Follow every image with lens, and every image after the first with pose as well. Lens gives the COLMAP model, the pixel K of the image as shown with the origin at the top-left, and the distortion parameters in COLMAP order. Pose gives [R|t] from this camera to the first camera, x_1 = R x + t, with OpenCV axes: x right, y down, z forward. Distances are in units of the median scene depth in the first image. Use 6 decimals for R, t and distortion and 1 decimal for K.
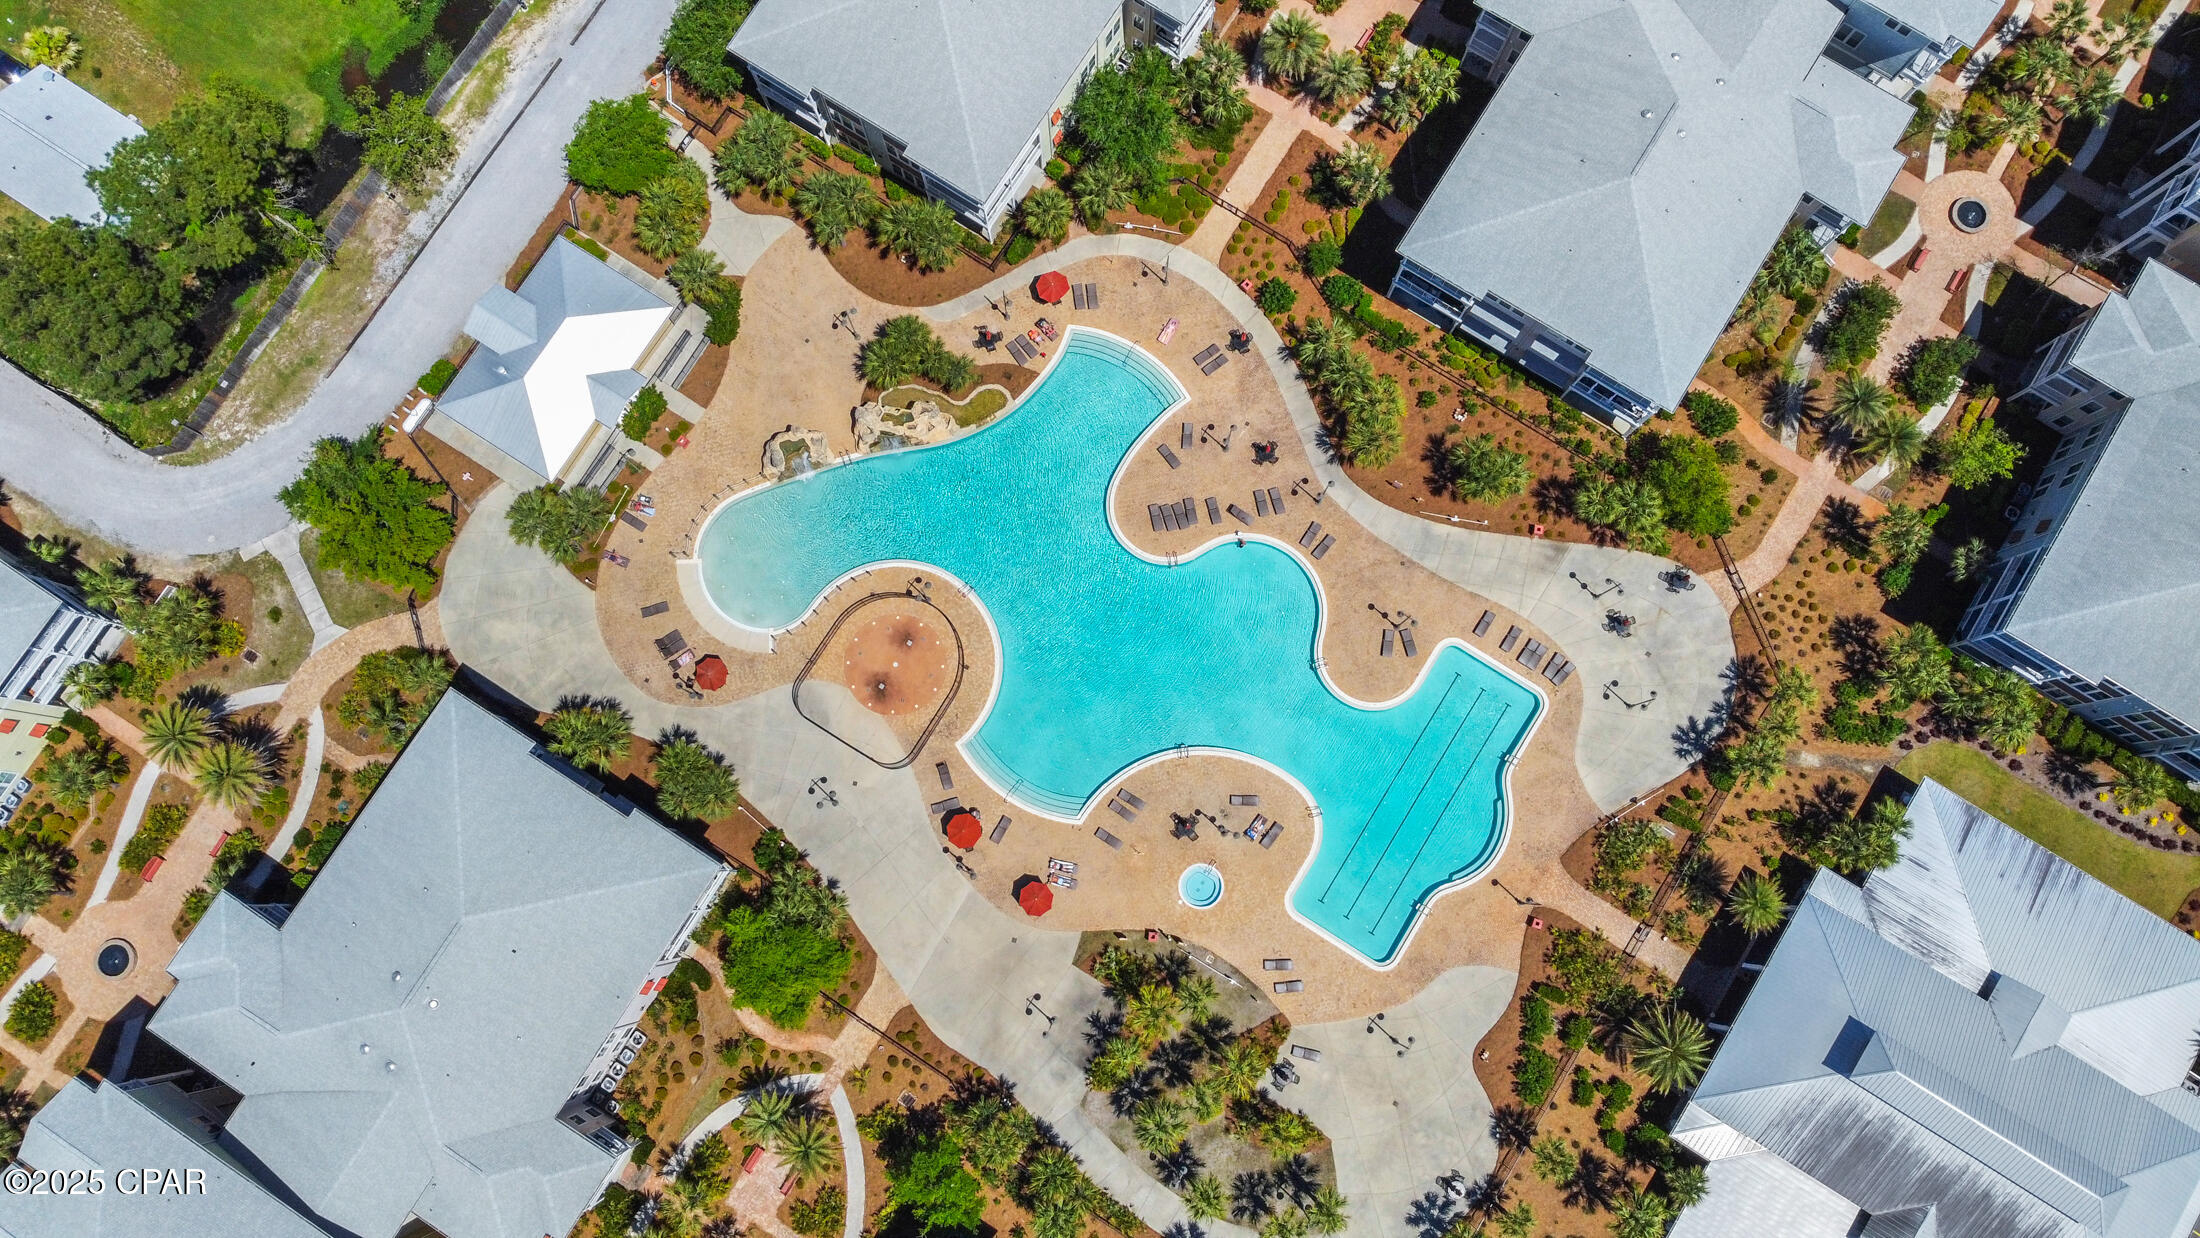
lens RADIAL K [[1664.8, 0, 1100.0], [0, 1664.8, 619.0], [0, 0, 1]] dist [0.001062, -0.004307]
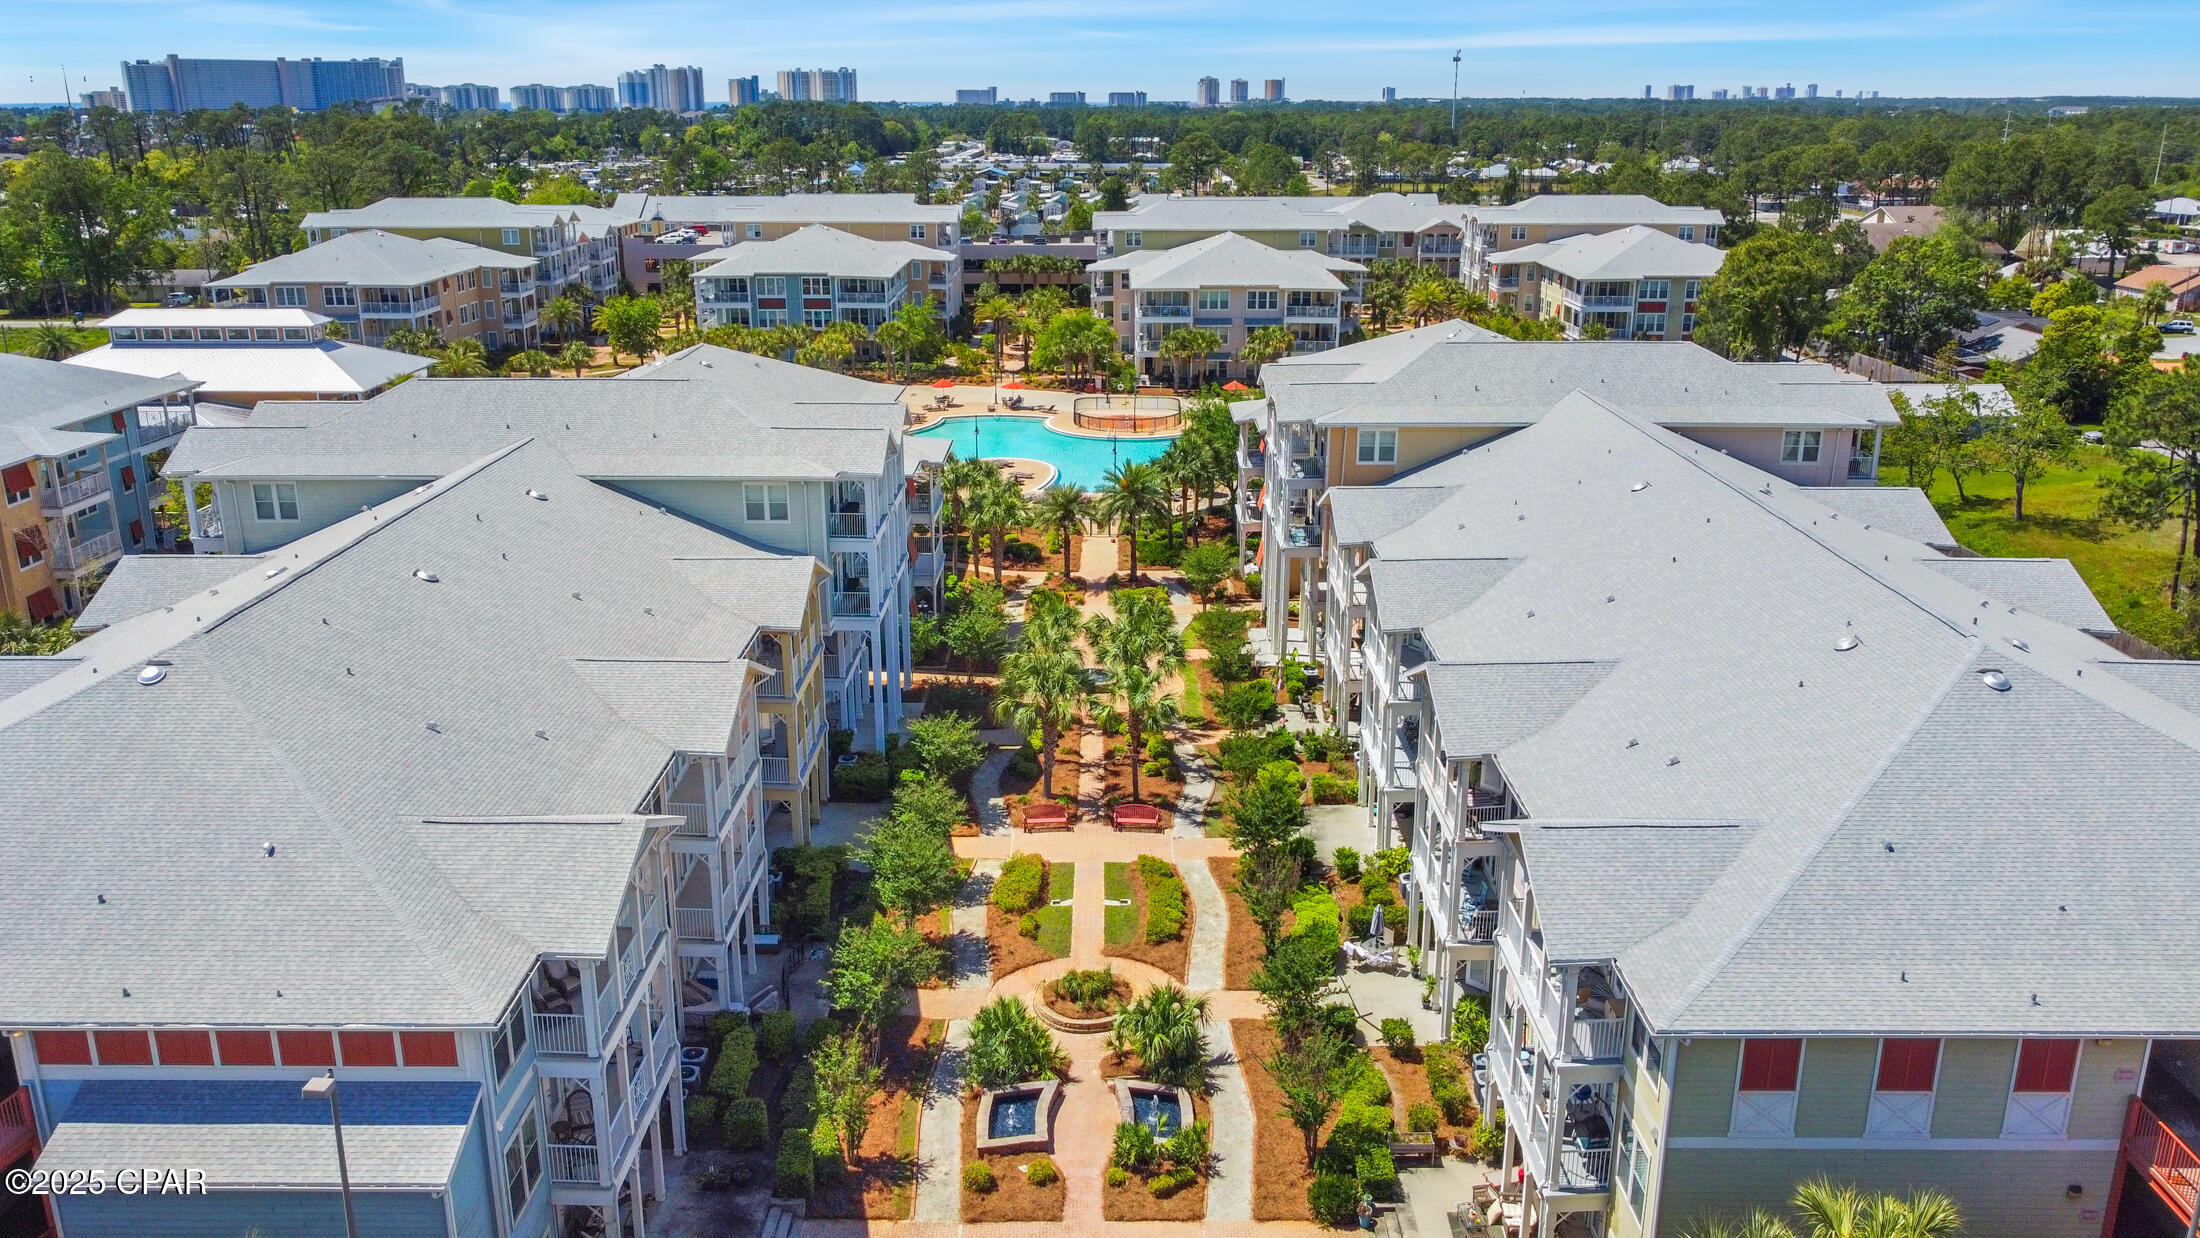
lens RADIAL K [[1686.5, 0, 1100.0], [0, 1686.5, 619.0], [0, 0, 1]] dist [0.001963, -0.004299]
pose [[-0.848445, 0.160622, -0.504323, 0.571049], [-0.521493, -0.090798, 0.848411, -1.073617], [0.090481, 0.982831, 0.160800, 0.939662]]
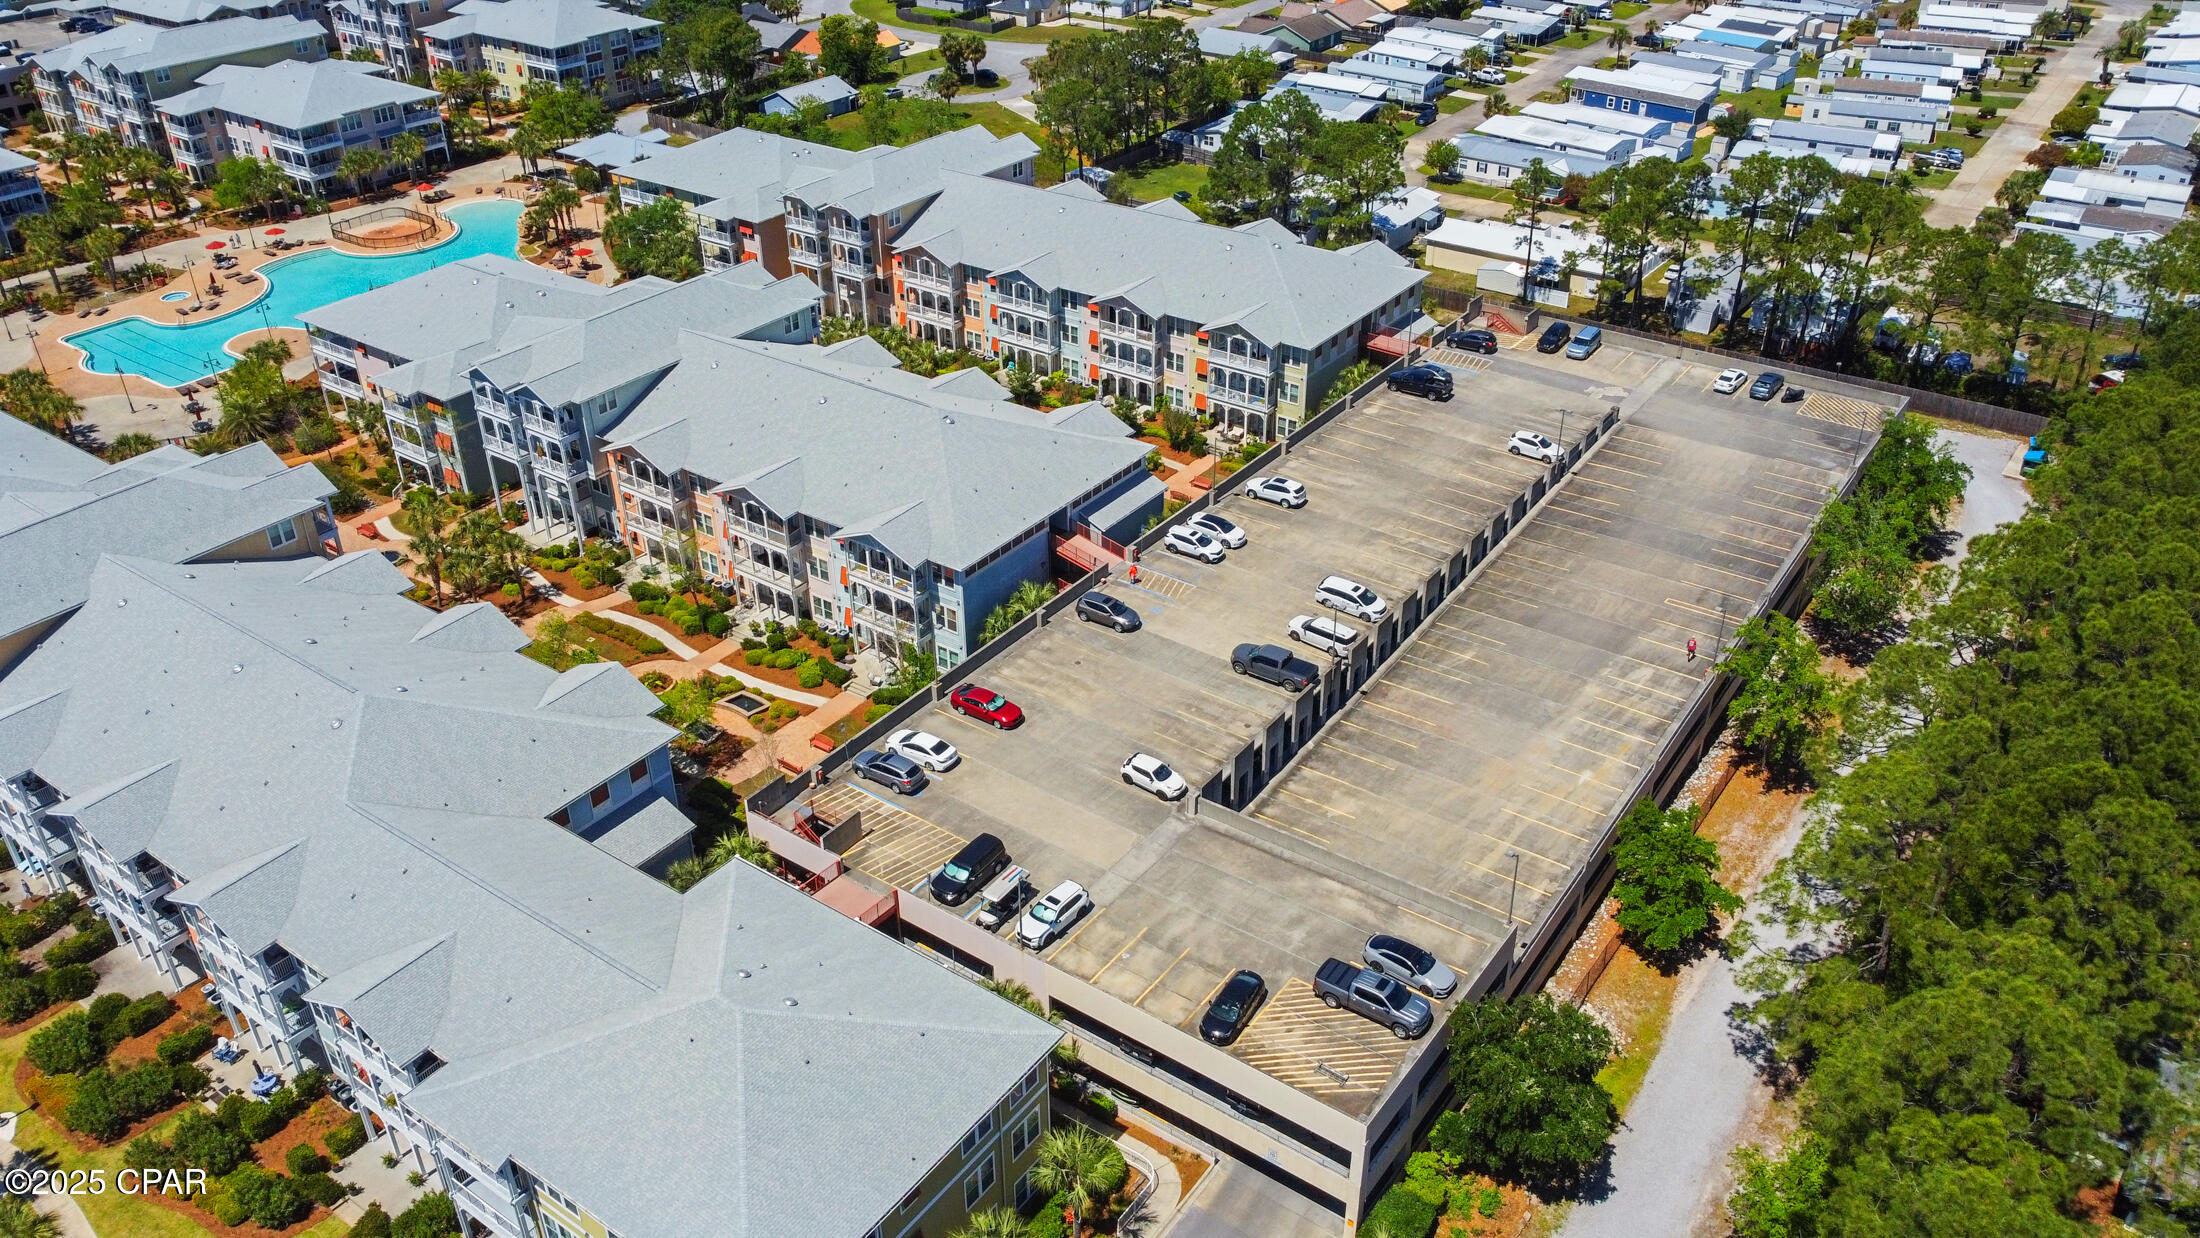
lens RADIAL K [[1670.3, 0, 1099.3], [0, 1670.3, 607.1], [0, 0, 1]] dist [-0.001510, -0.001521]
pose [[-0.060279, 0.518698, -0.852830, 1.497203], [-0.983334, 0.115959, 0.140030, -0.882903], [0.171527, 0.847057, 0.503064, 0.585049]]
